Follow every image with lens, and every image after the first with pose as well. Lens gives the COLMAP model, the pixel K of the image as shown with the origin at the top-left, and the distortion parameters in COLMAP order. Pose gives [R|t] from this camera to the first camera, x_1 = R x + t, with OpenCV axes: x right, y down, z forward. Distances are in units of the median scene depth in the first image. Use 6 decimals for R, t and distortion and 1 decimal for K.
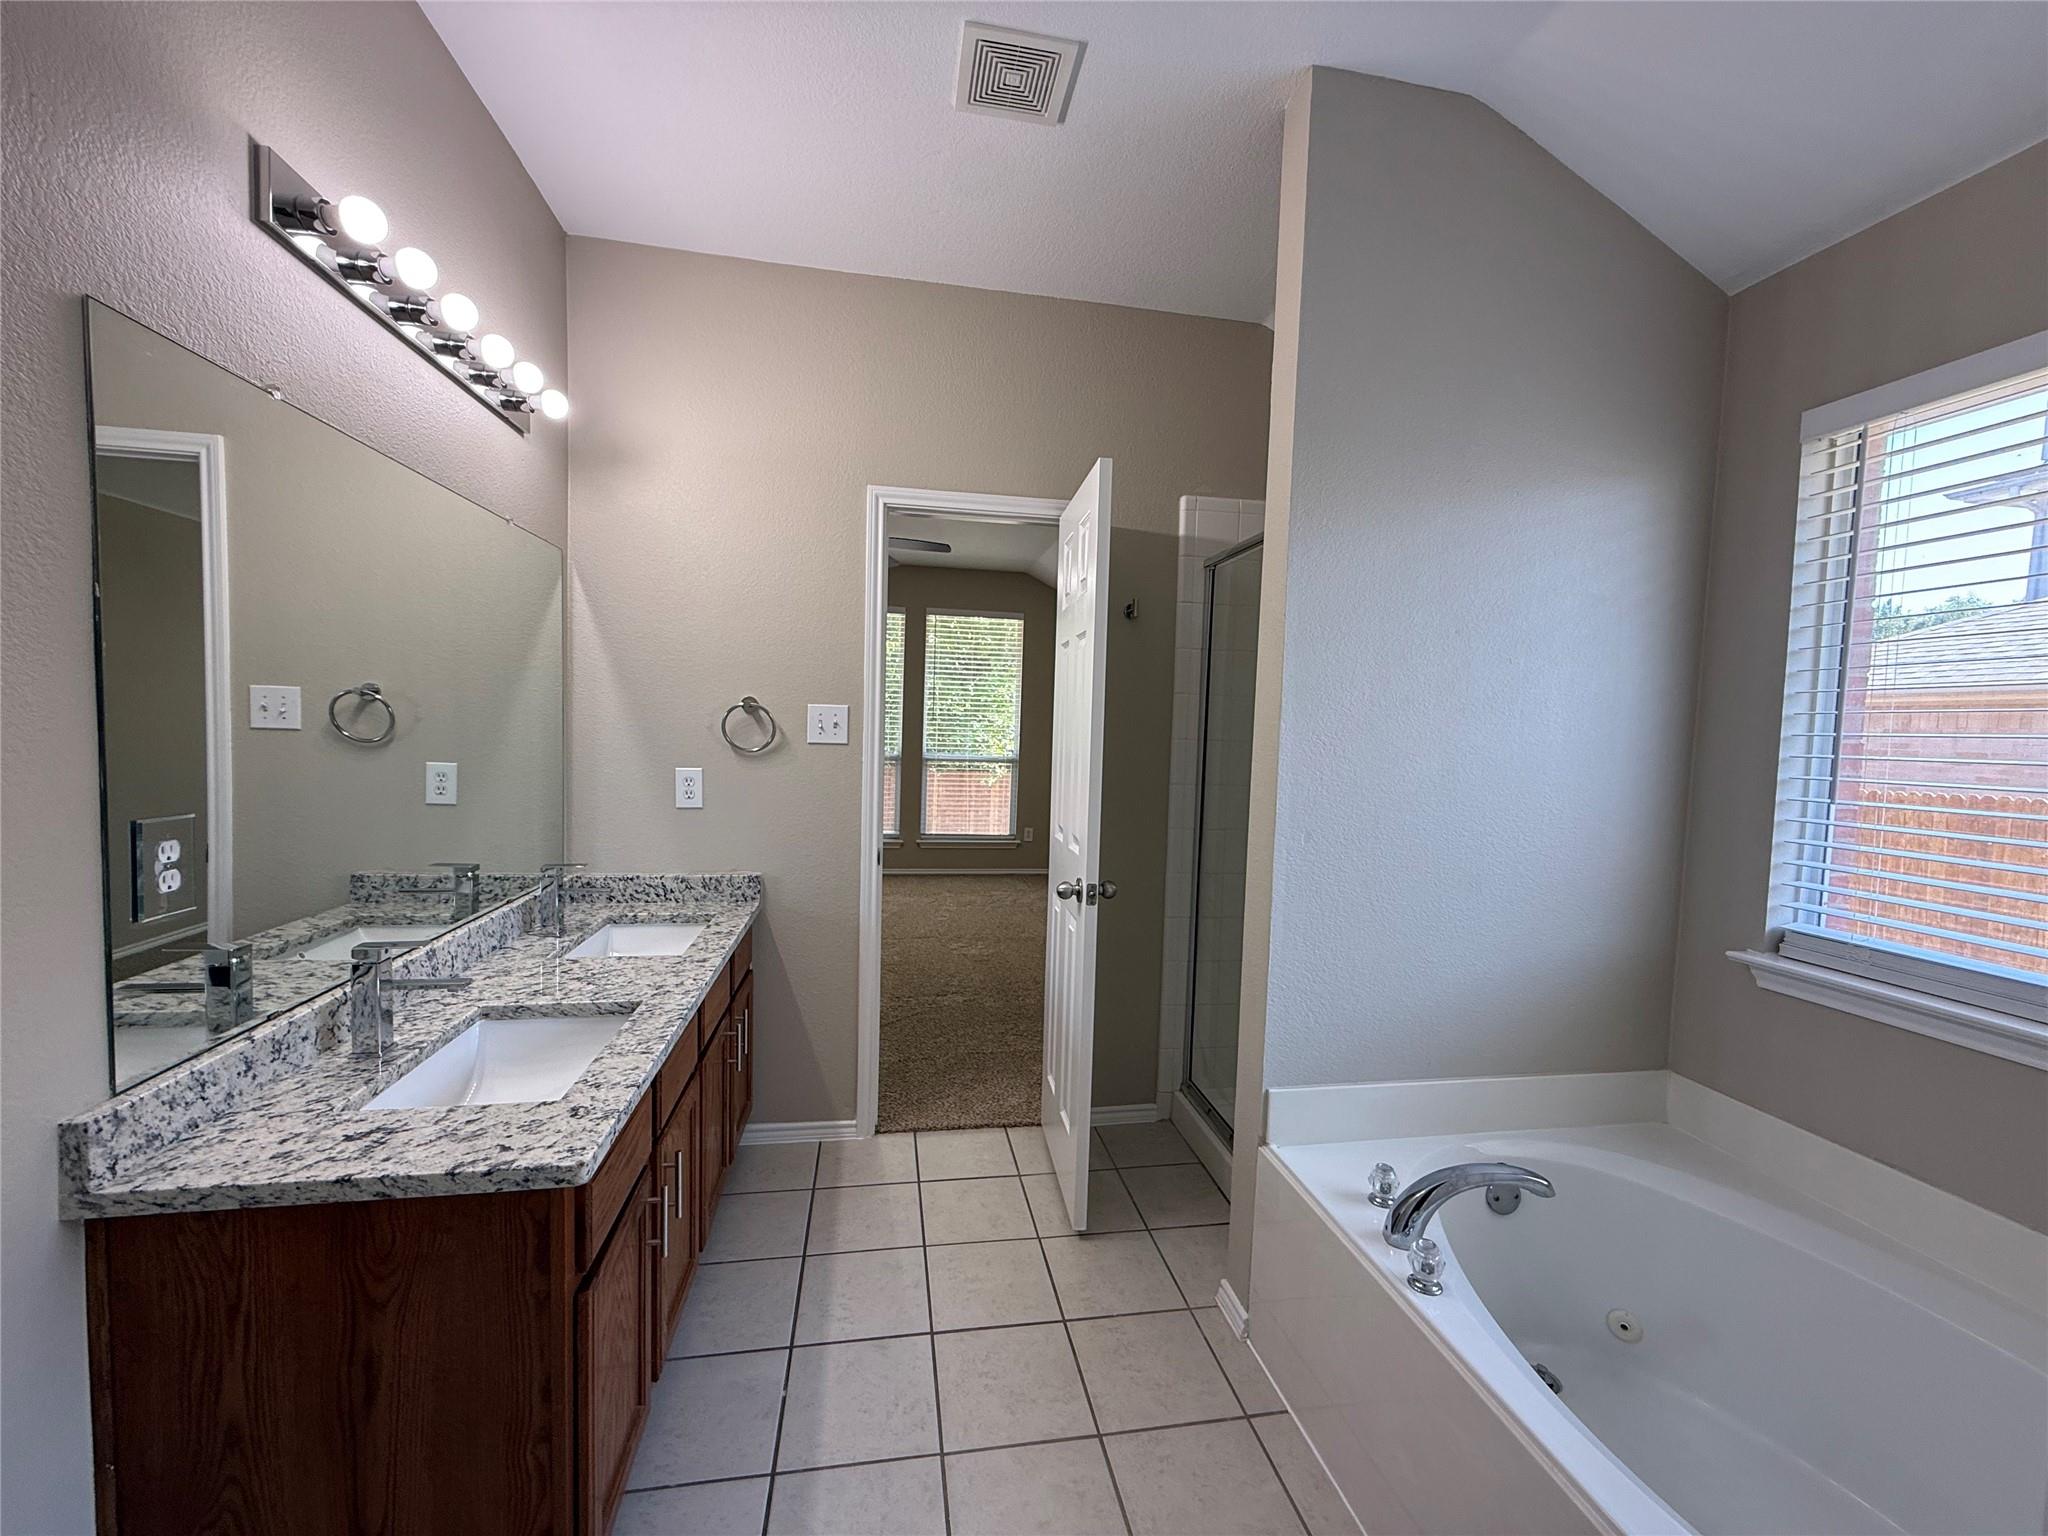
lens RADIAL K [[812.3, 0, 1024.0], [0, 812.3, 768.0], [0, 0, 1]] dist [-0.003026, 0.000002]
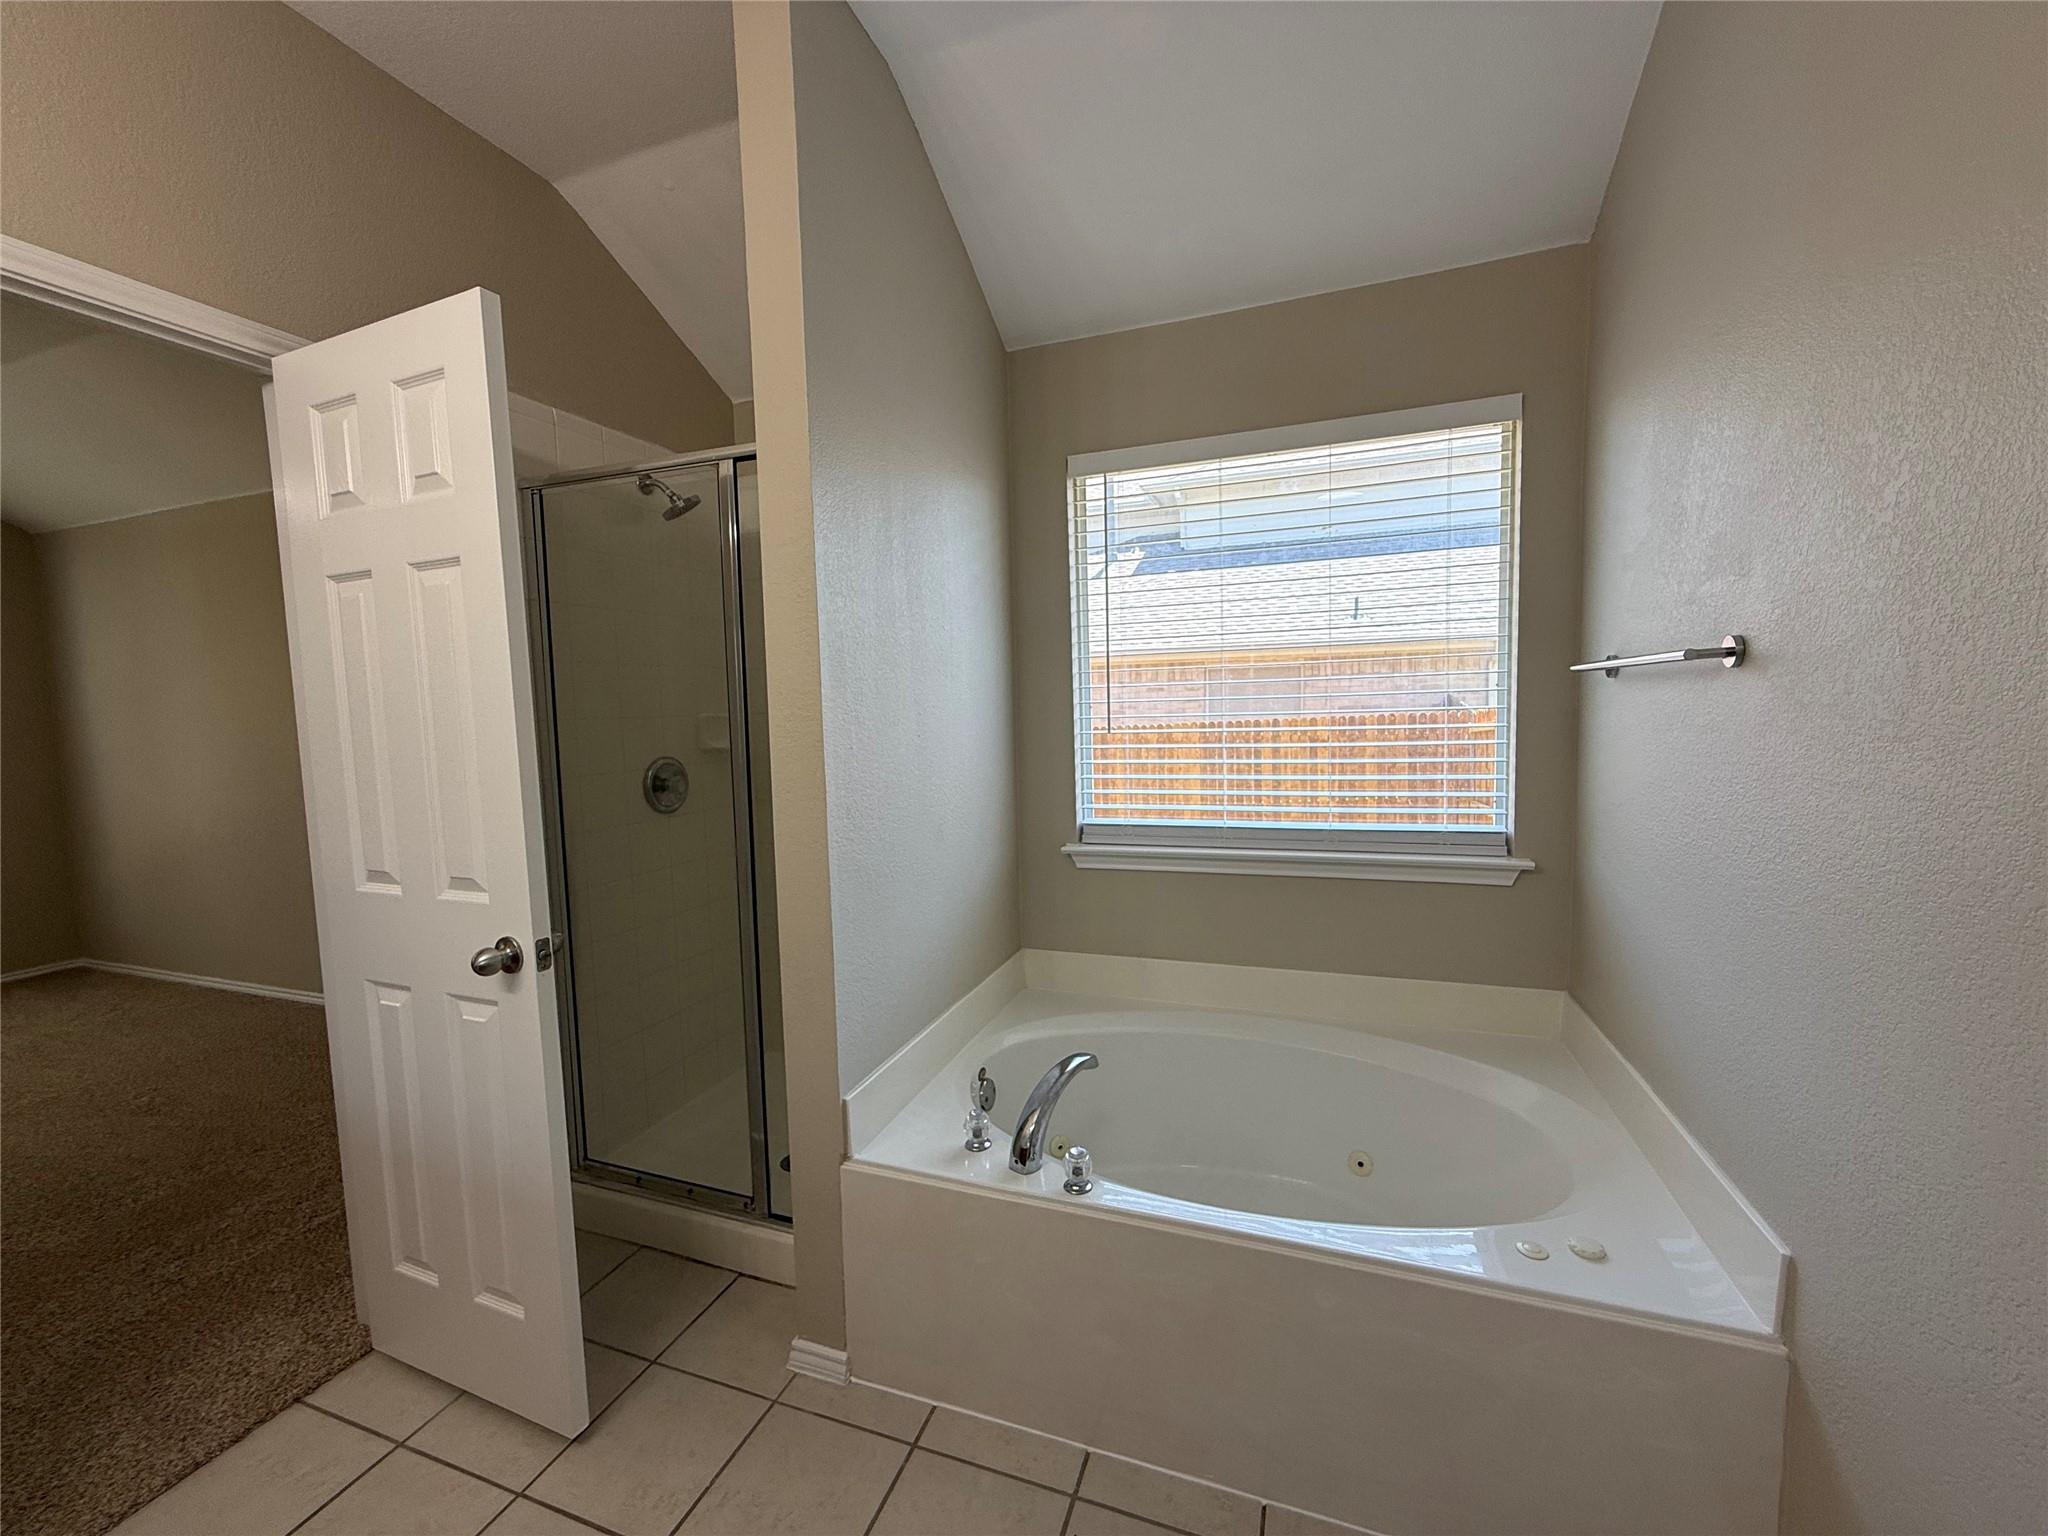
lens RADIAL K [[820.0, 0, 1027.5], [0, 820.0, 758.1], [0, 0, 1]] dist [-0.000017, -0.000182]
pose [[0.494113, -0.102882, 0.863289, -0.348075], [0.079740, 0.994151, 0.072837, -0.030636], [-0.865733, 0.032849, 0.499426, 0.358431]]
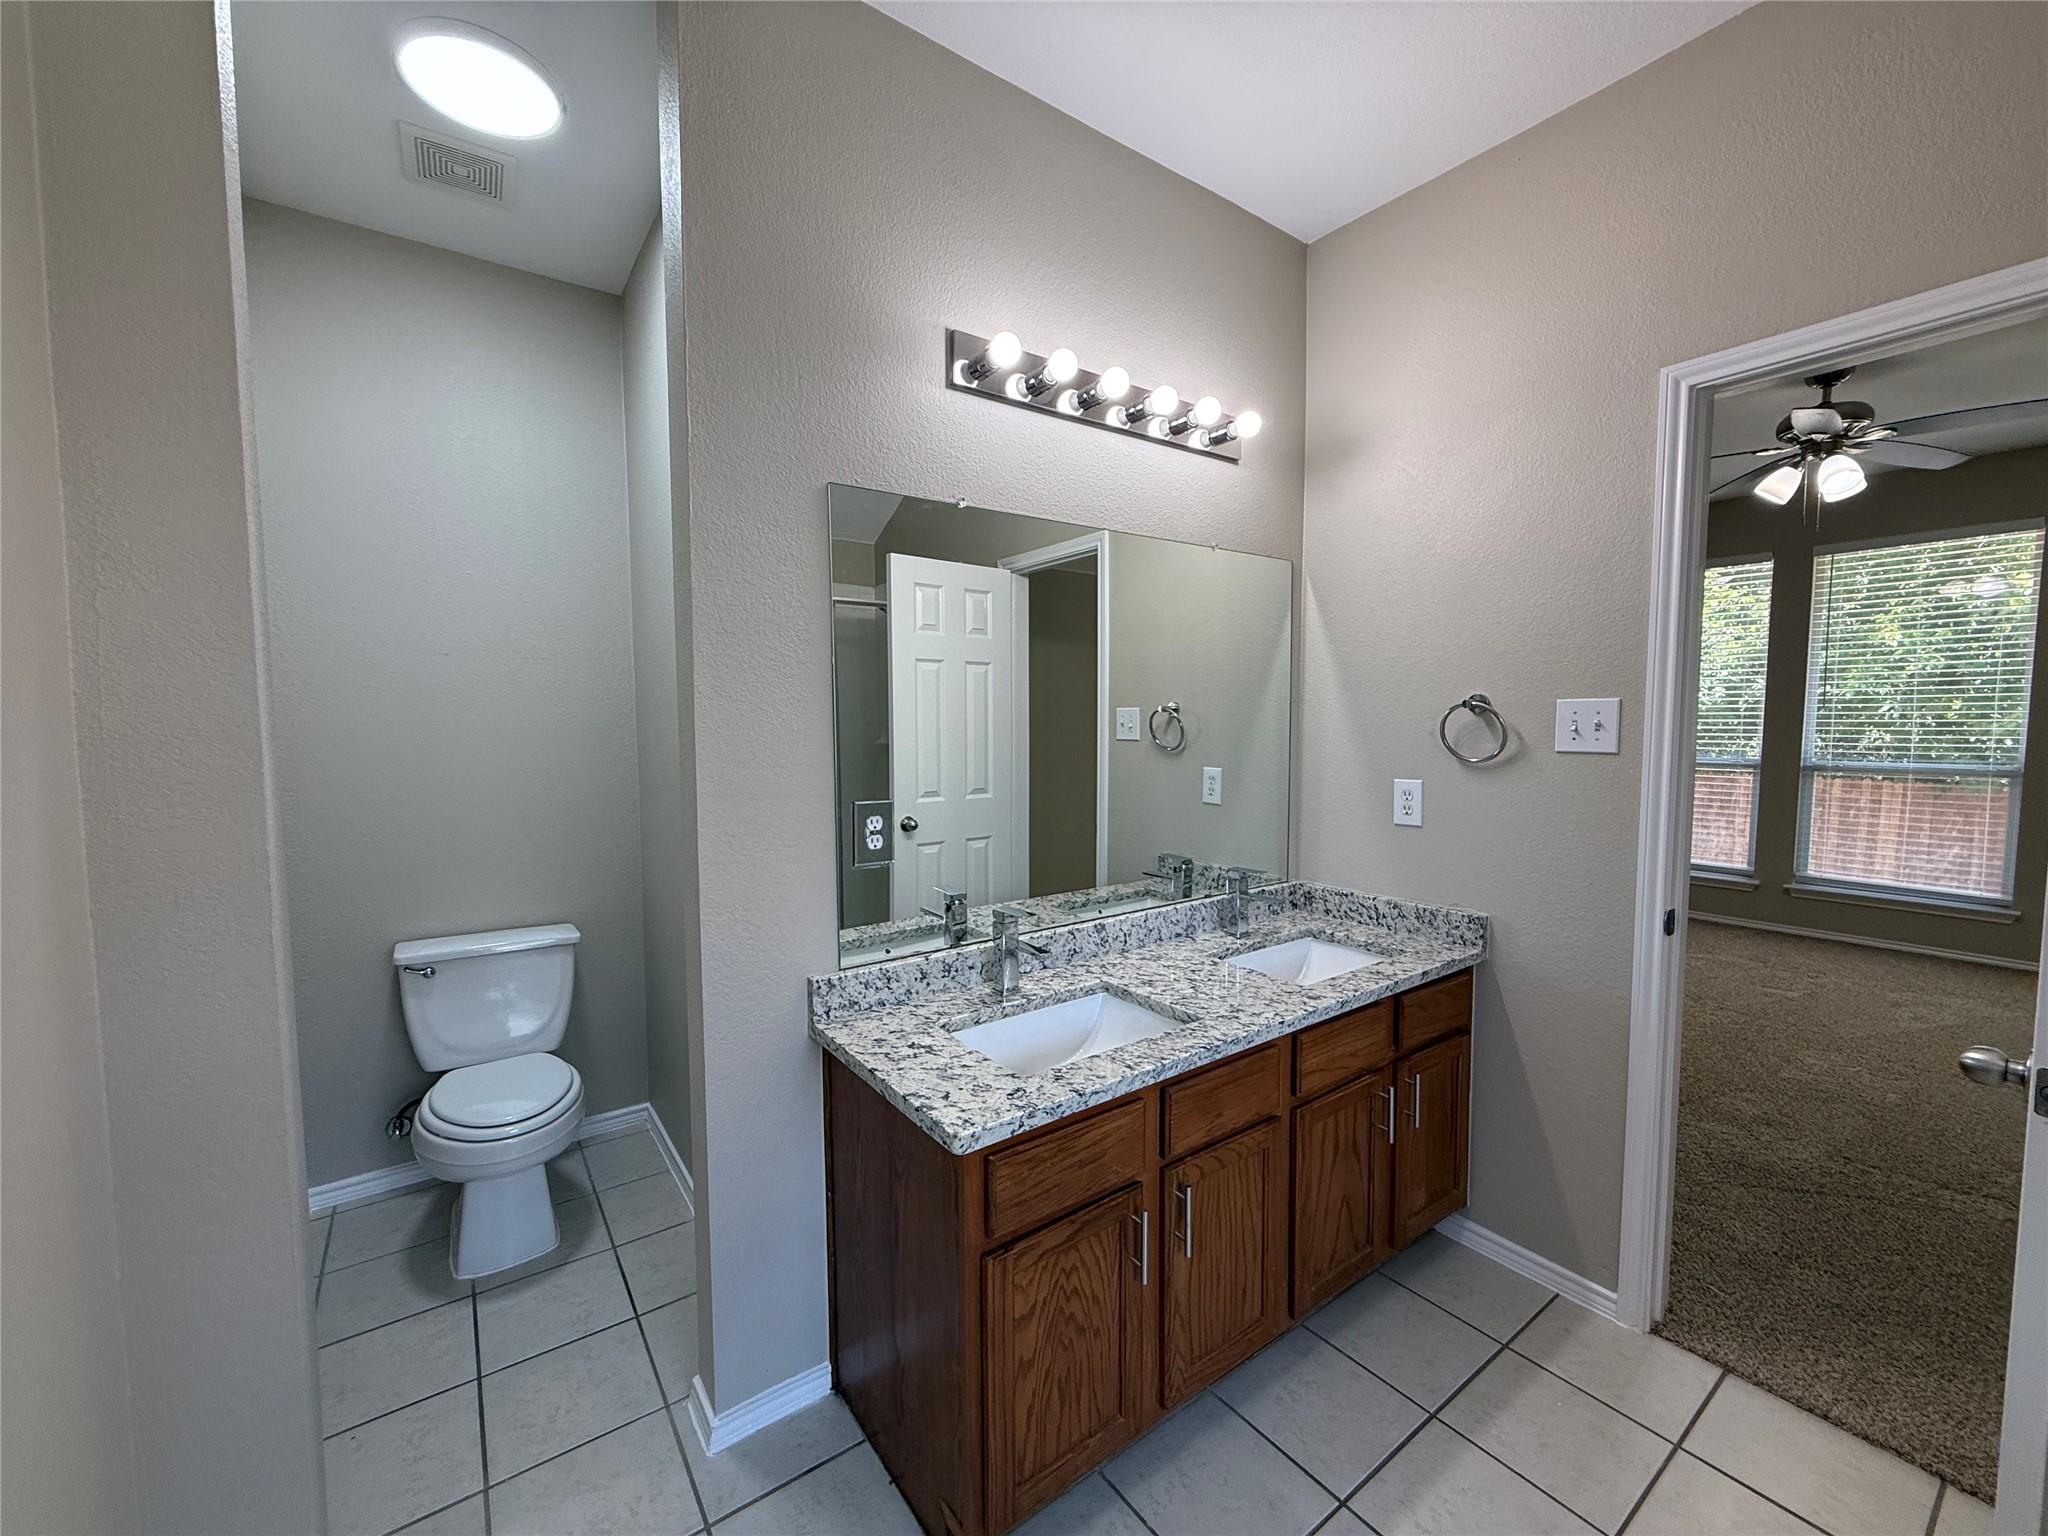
lens RADIAL K [[812.3, 0, 1024.0], [0, 812.3, 768.0], [0, 0, 1]] dist [-0.003026, 0.000002]
pose [[0.432043, 0.021323, -0.901601, 0.279845], [-0.026117, 0.999597, 0.011125, -0.016308], [0.901475, 0.018741, 0.432426, 0.346459]]
